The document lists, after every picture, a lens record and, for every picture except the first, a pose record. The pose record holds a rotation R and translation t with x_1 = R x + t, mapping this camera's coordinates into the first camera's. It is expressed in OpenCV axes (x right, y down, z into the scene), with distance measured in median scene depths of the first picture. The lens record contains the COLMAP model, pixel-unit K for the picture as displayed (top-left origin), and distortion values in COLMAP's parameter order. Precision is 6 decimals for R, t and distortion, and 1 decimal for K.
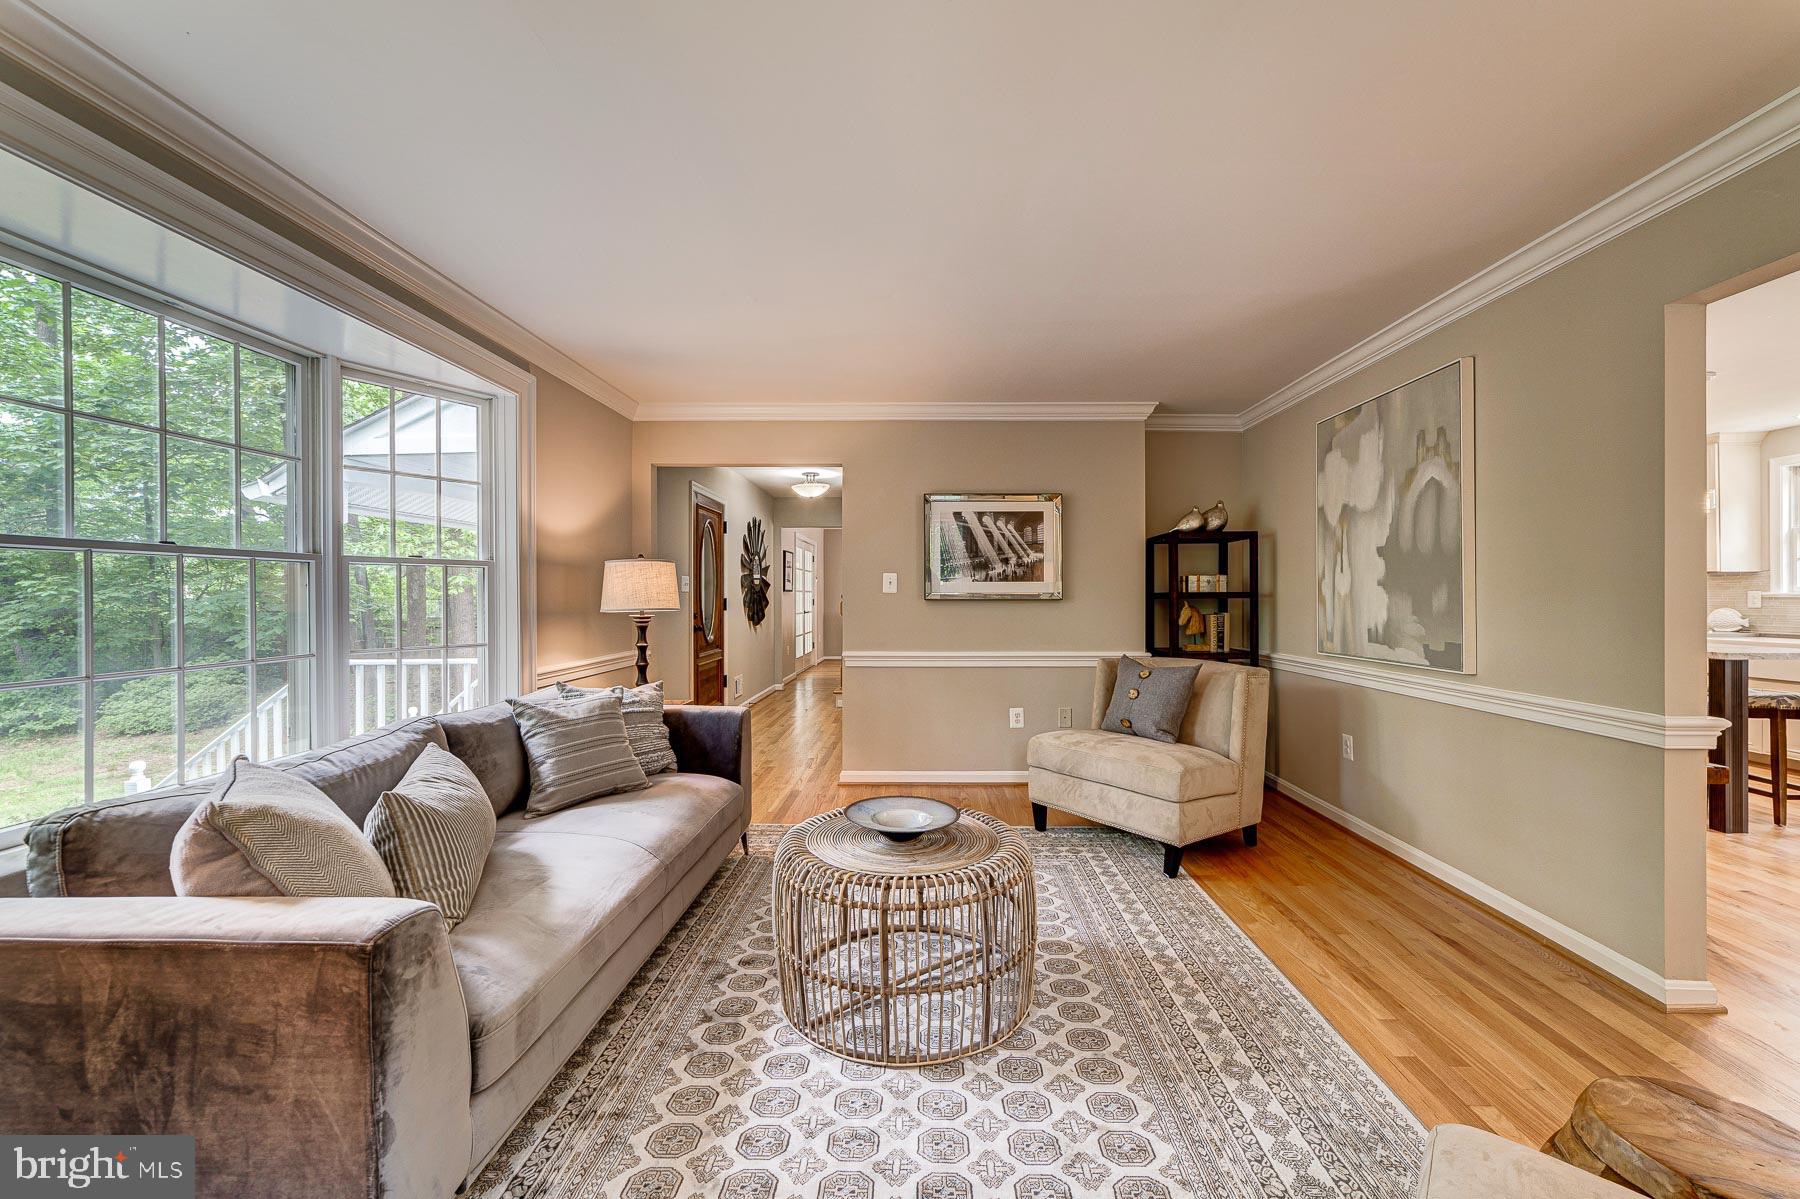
lens RADIAL K [[697.9, 0, 913.5], [0, 697.9, 588.6], [0, 0, 1]] dist [0.002101, 0.000722]
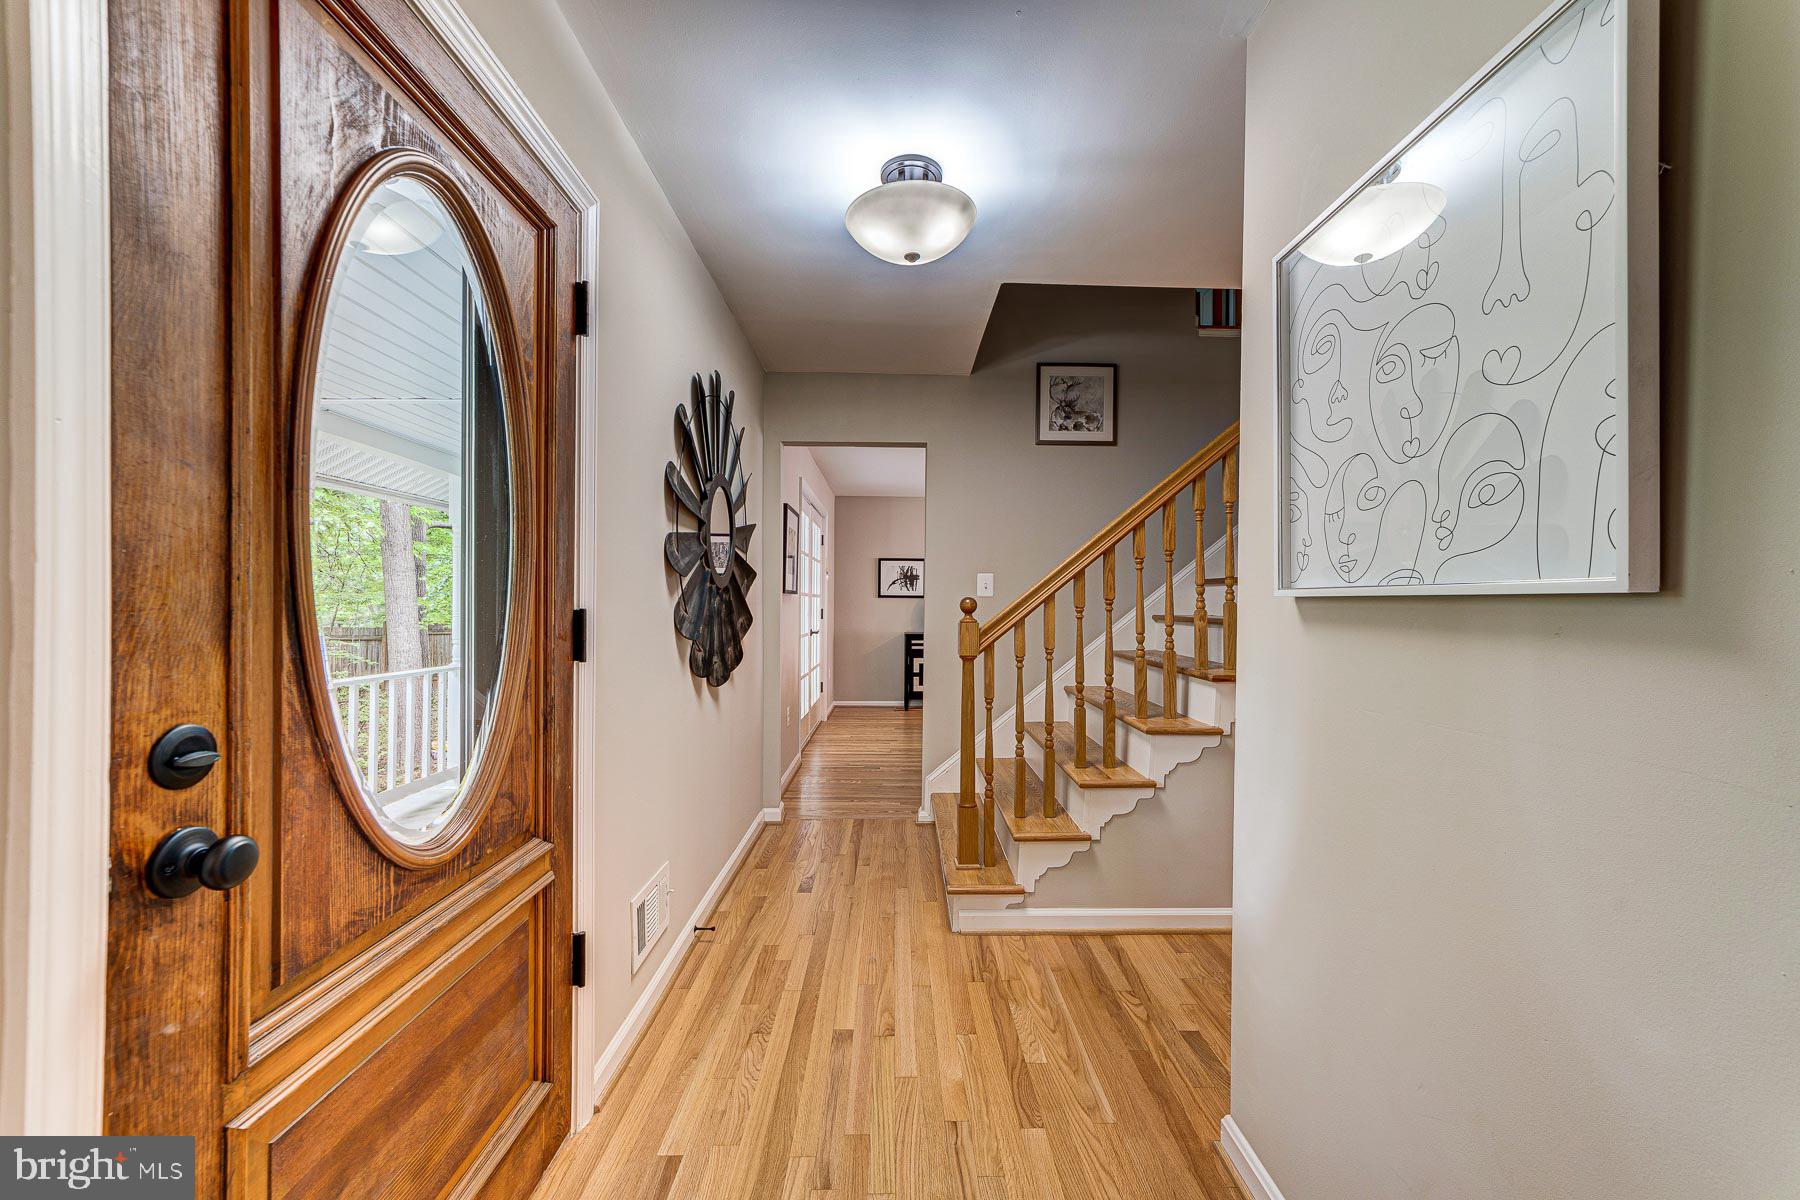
lens RADIAL K [[654.6, 0, 900.0], [0, 654.6, 600.0], [0, 0, 1]] dist [-0.000710, 0.000025]
pose [[0.999426, 0.003372, 0.033700, -0.210647], [-0.003513, 0.999985, 0.004119, 0.011233], [-0.033686, -0.004235, 0.999424, 0.970276]]
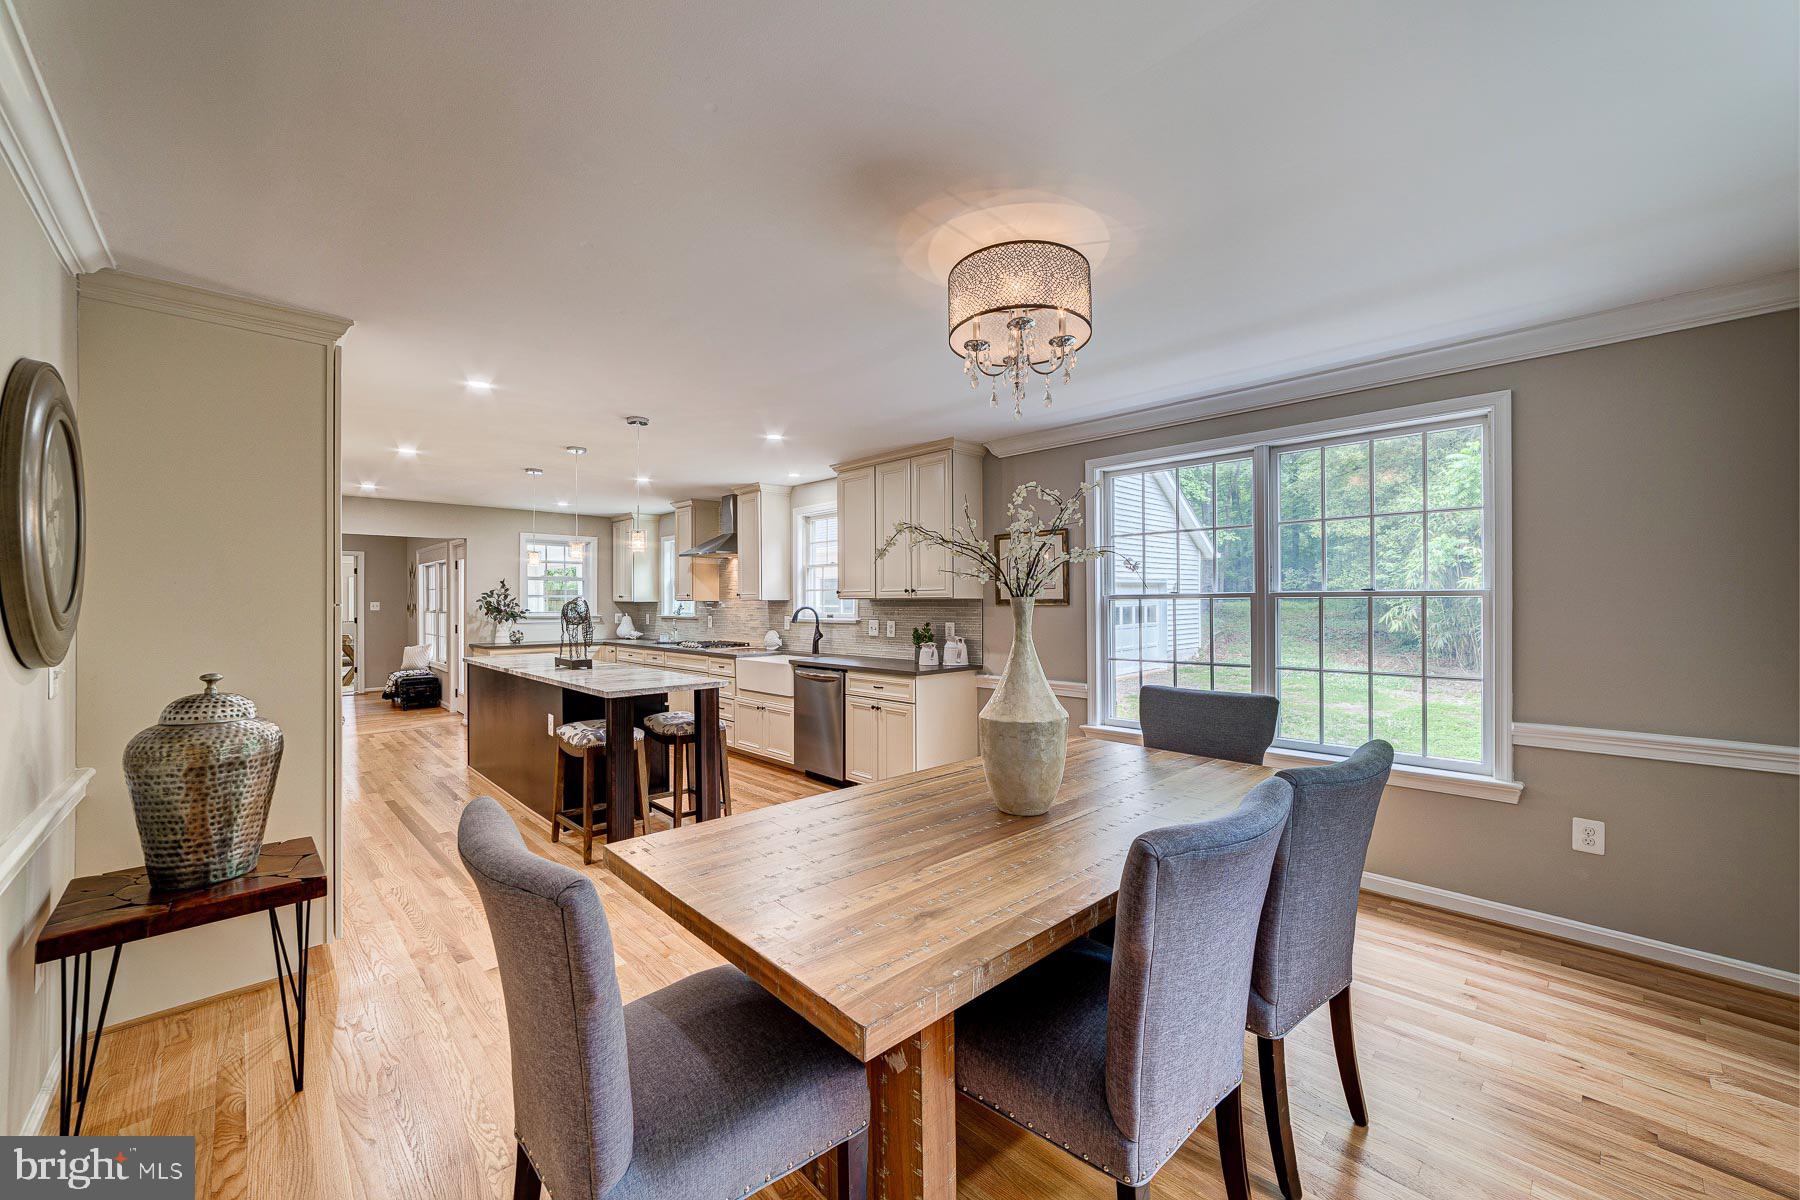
lens RADIAL K [[699.8, 0, 918.6], [0, 699.8, 598.3], [0, 0, 1]] dist [-0.006114, 0.000055]
pose [[0.700546, 0.001020, 0.713607, 0.499159], [-0.002506, 0.999996, 0.001030, -0.030120], [-0.713603, -0.002510, 0.700545, -0.018082]]
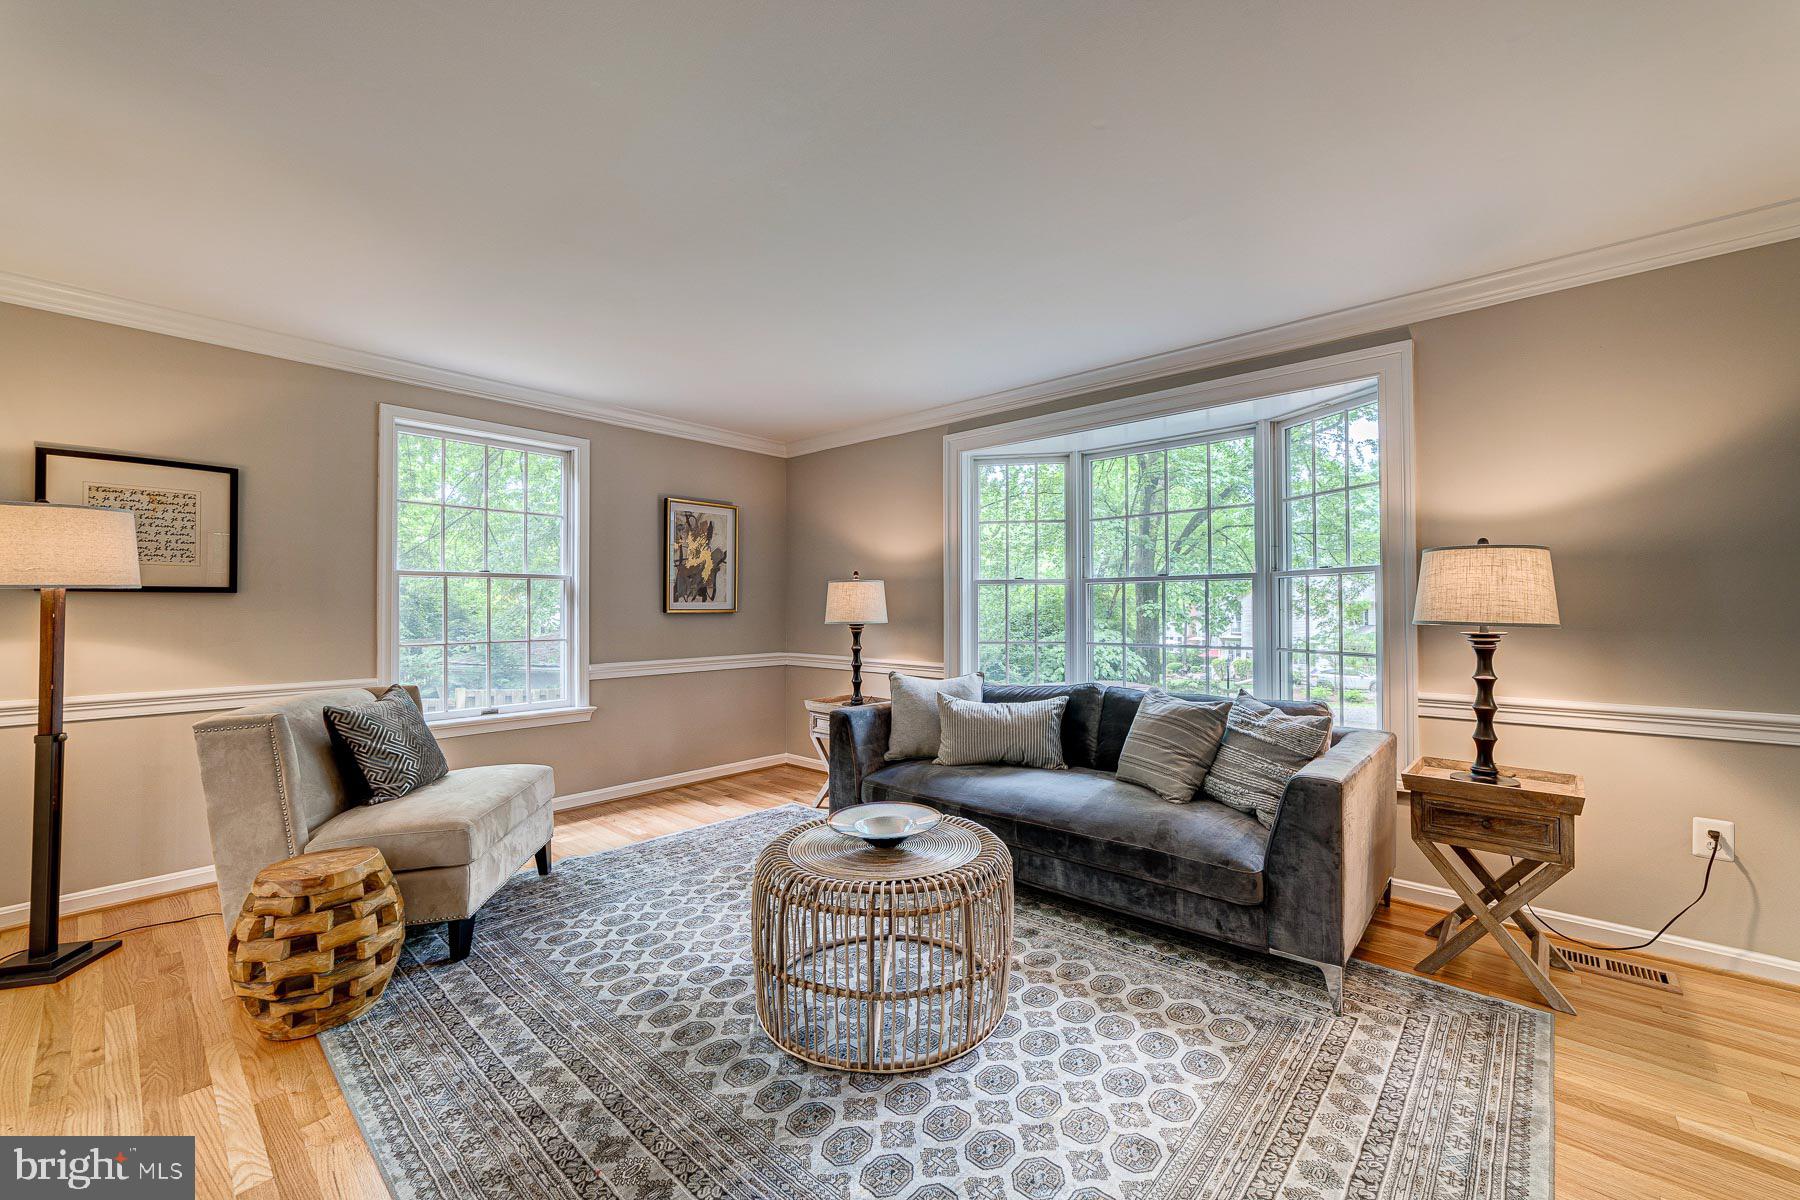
lens RADIAL K [[709.7, 0, 926.0], [0, 709.7, 602.9], [0, 0, 1]] dist [-0.017607, 0.000244]
pose [[-0.642205, -0.004885, -0.766518, 0.297338], [0.010117, 0.999839, -0.014848, 0.010504], [0.766467, -0.017290, -0.642052, 0.697520]]
